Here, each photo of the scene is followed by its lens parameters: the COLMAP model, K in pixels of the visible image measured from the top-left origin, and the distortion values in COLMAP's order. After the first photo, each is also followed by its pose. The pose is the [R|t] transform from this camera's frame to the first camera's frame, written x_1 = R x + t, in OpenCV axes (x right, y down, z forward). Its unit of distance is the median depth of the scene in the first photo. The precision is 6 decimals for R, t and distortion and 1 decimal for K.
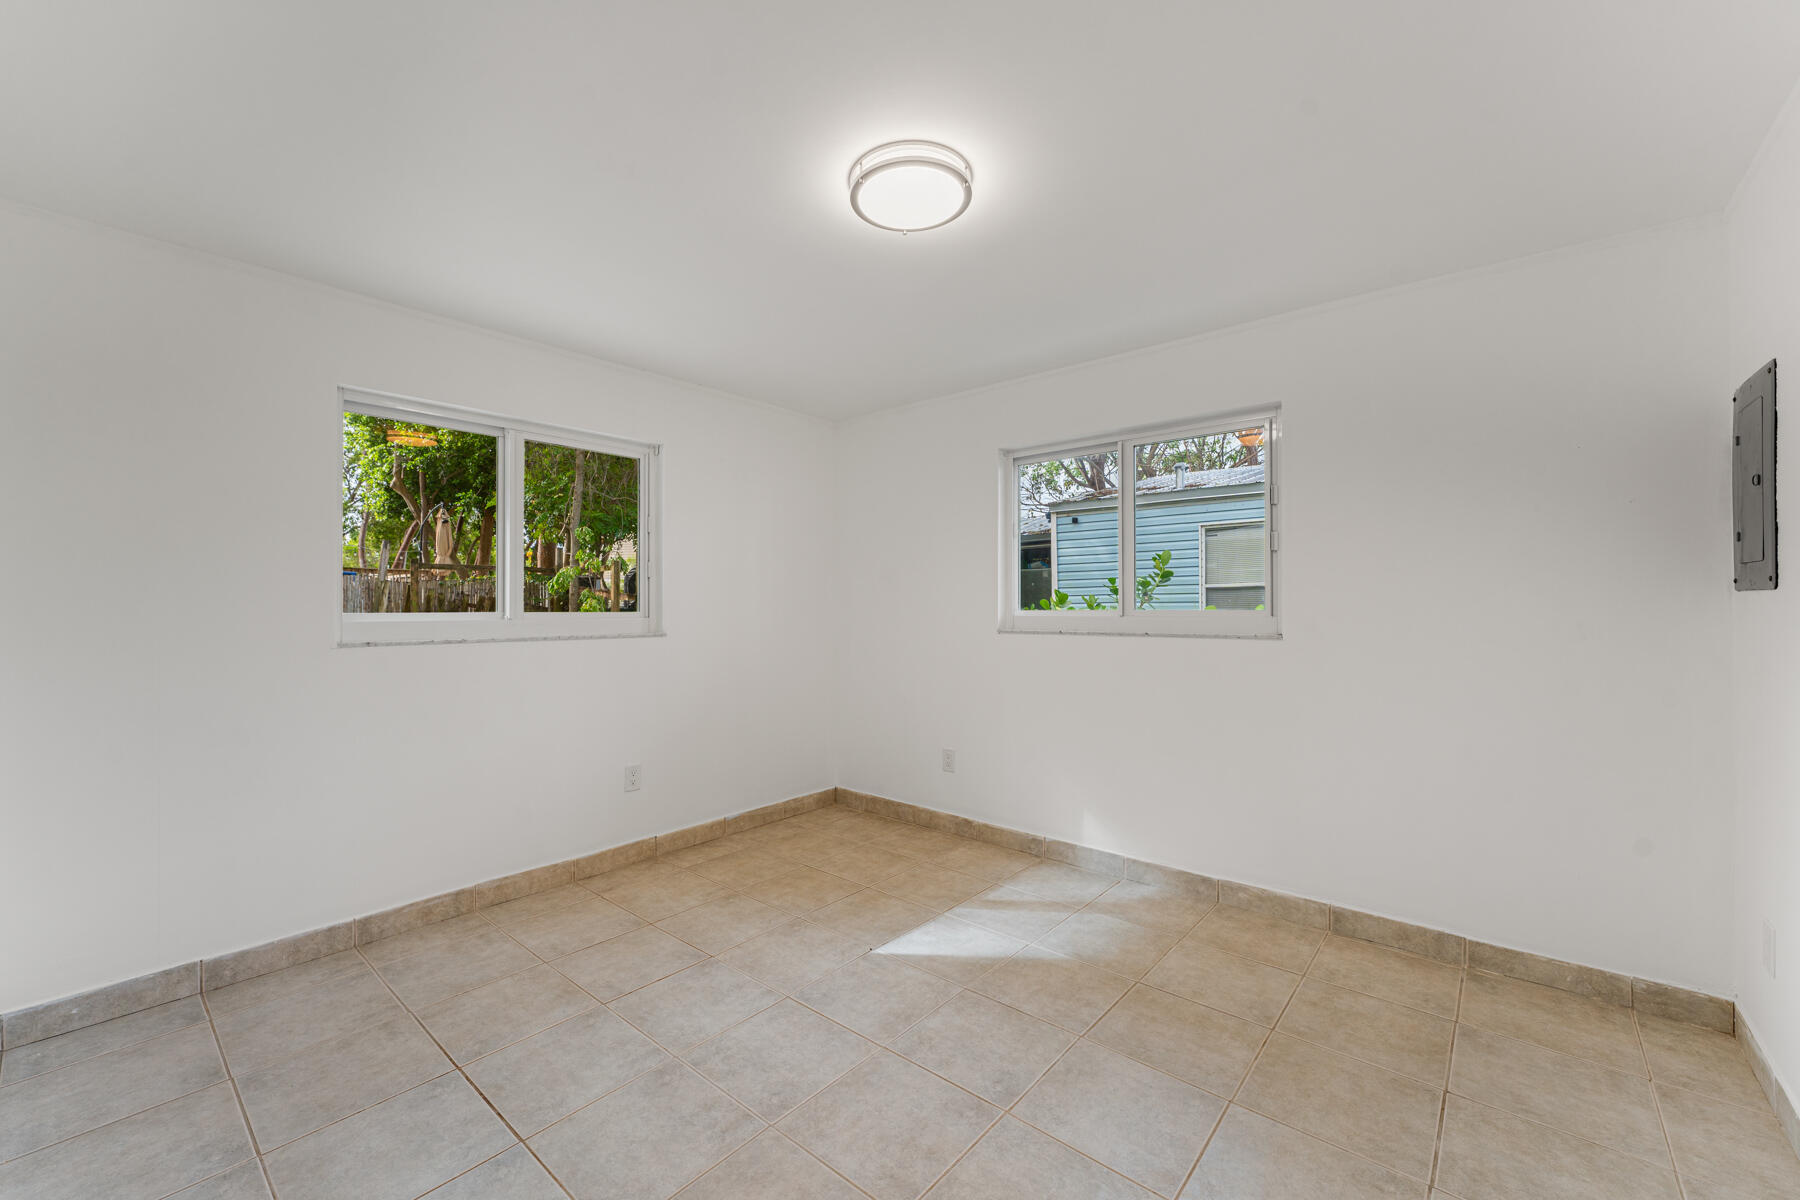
lens RADIAL K [[719.9, 0, 894.1], [0, 719.9, 601.4], [0, 0, 1]] dist [-0.000097, -0.000388]
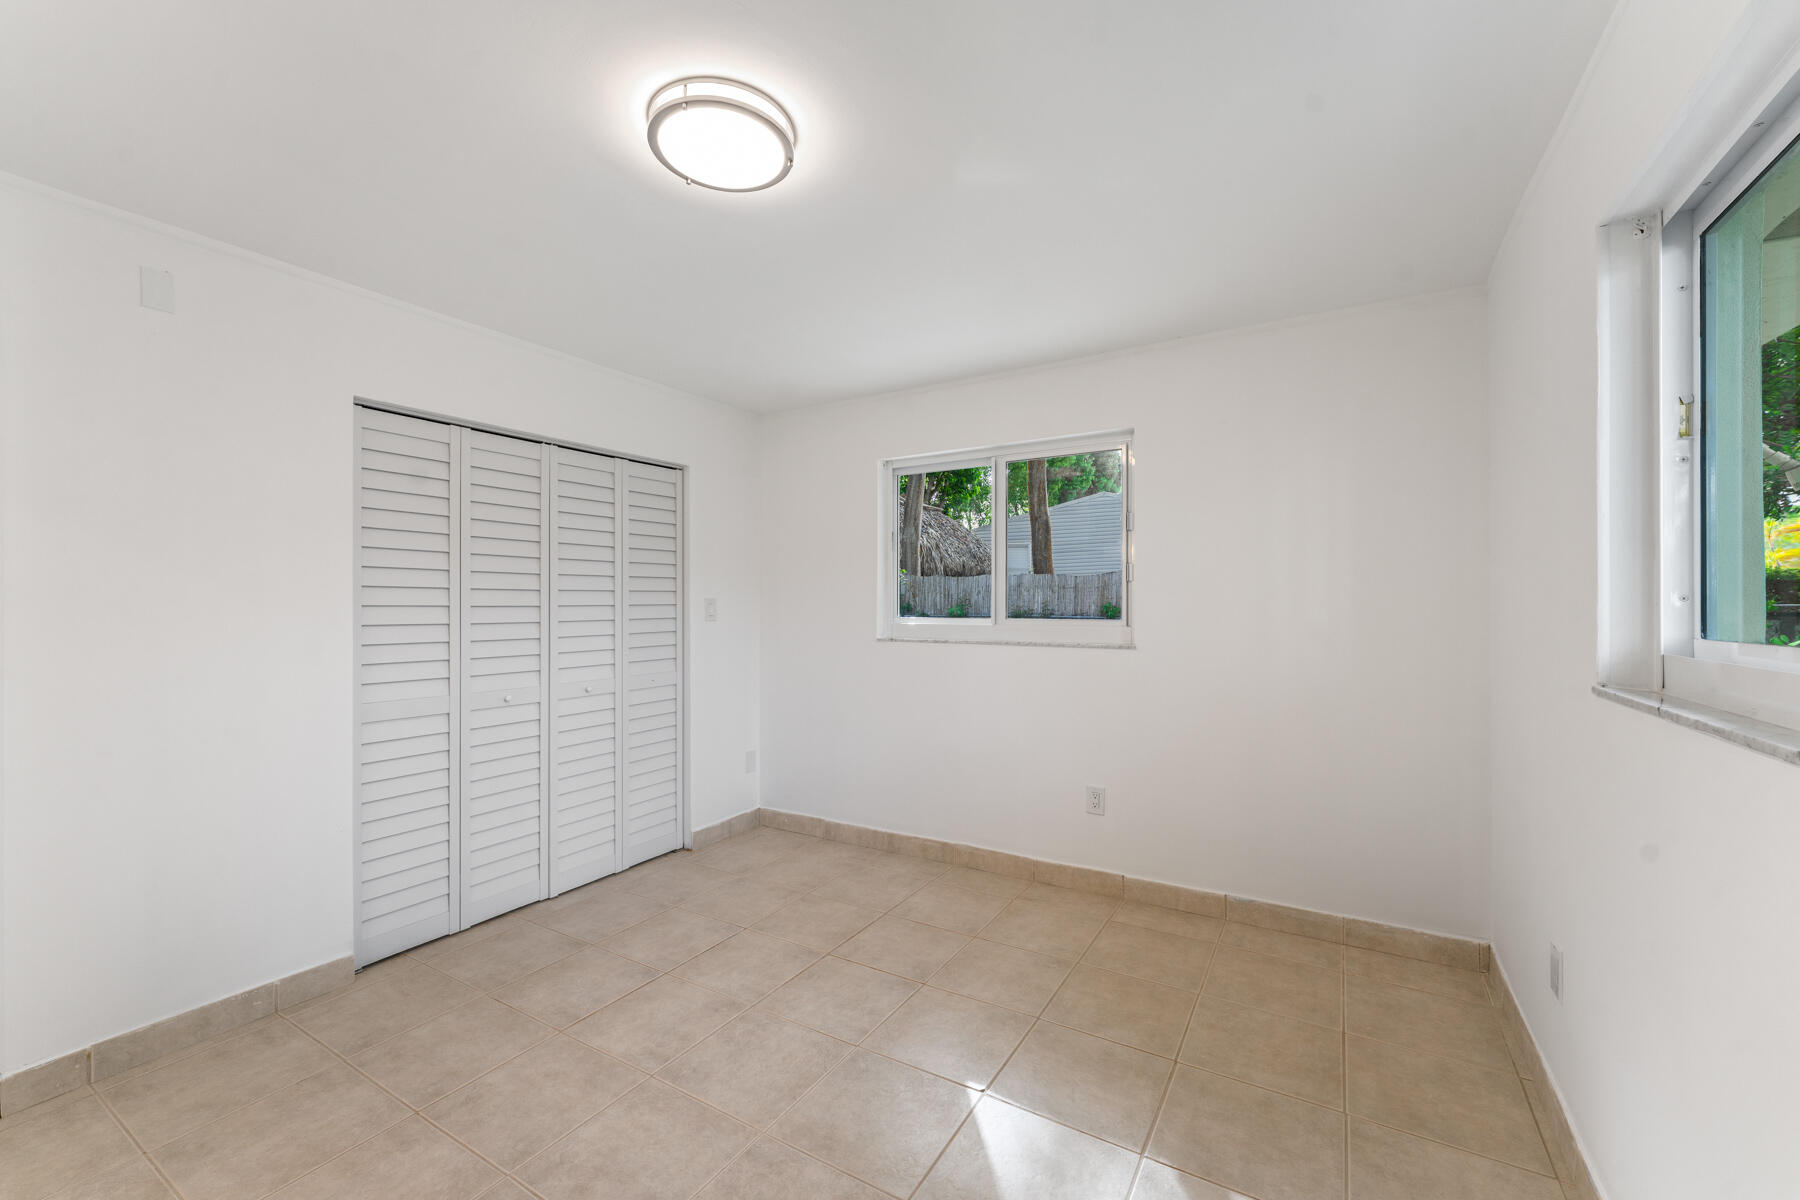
lens RADIAL K [[724.9, 0, 893.7], [0, 724.9, 603.3], [0, 0, 1]] dist [0.000398, 0.000132]
pose [[0.159342, 0.001083, -0.987223, 0.556822], [0.007857, 0.999966, 0.002366, -0.012539], [0.987192, -0.008134, 0.159328, 0.651337]]
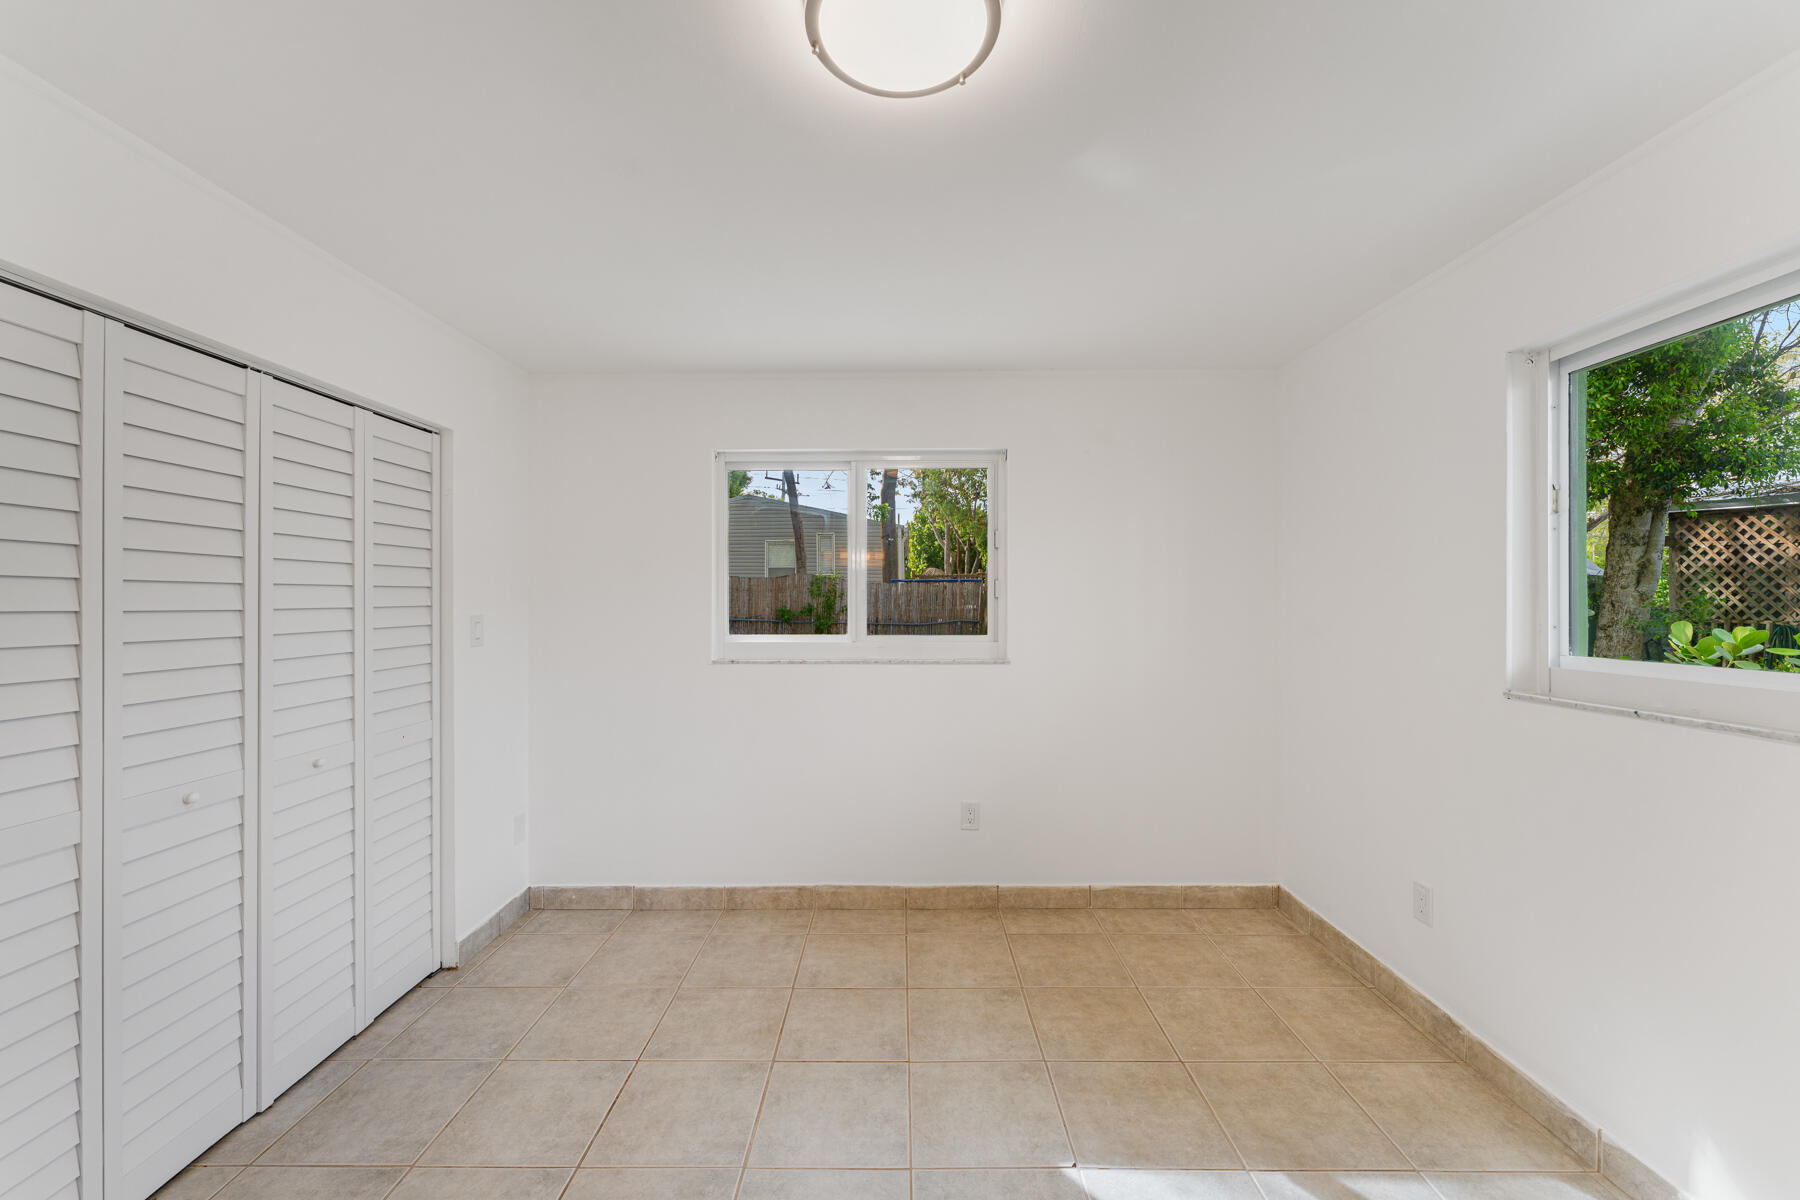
lens RADIAL K [[719.9, 0, 894.1], [0, 719.9, 601.4], [0, 0, 1]] dist [-0.000097, -0.000388]
pose [[0.643978, 0.001086, -0.765043, 0.305017], [0.006079, 0.999960, 0.006536, -0.040092], [0.765020, -0.008860, 0.643945, 0.361810]]
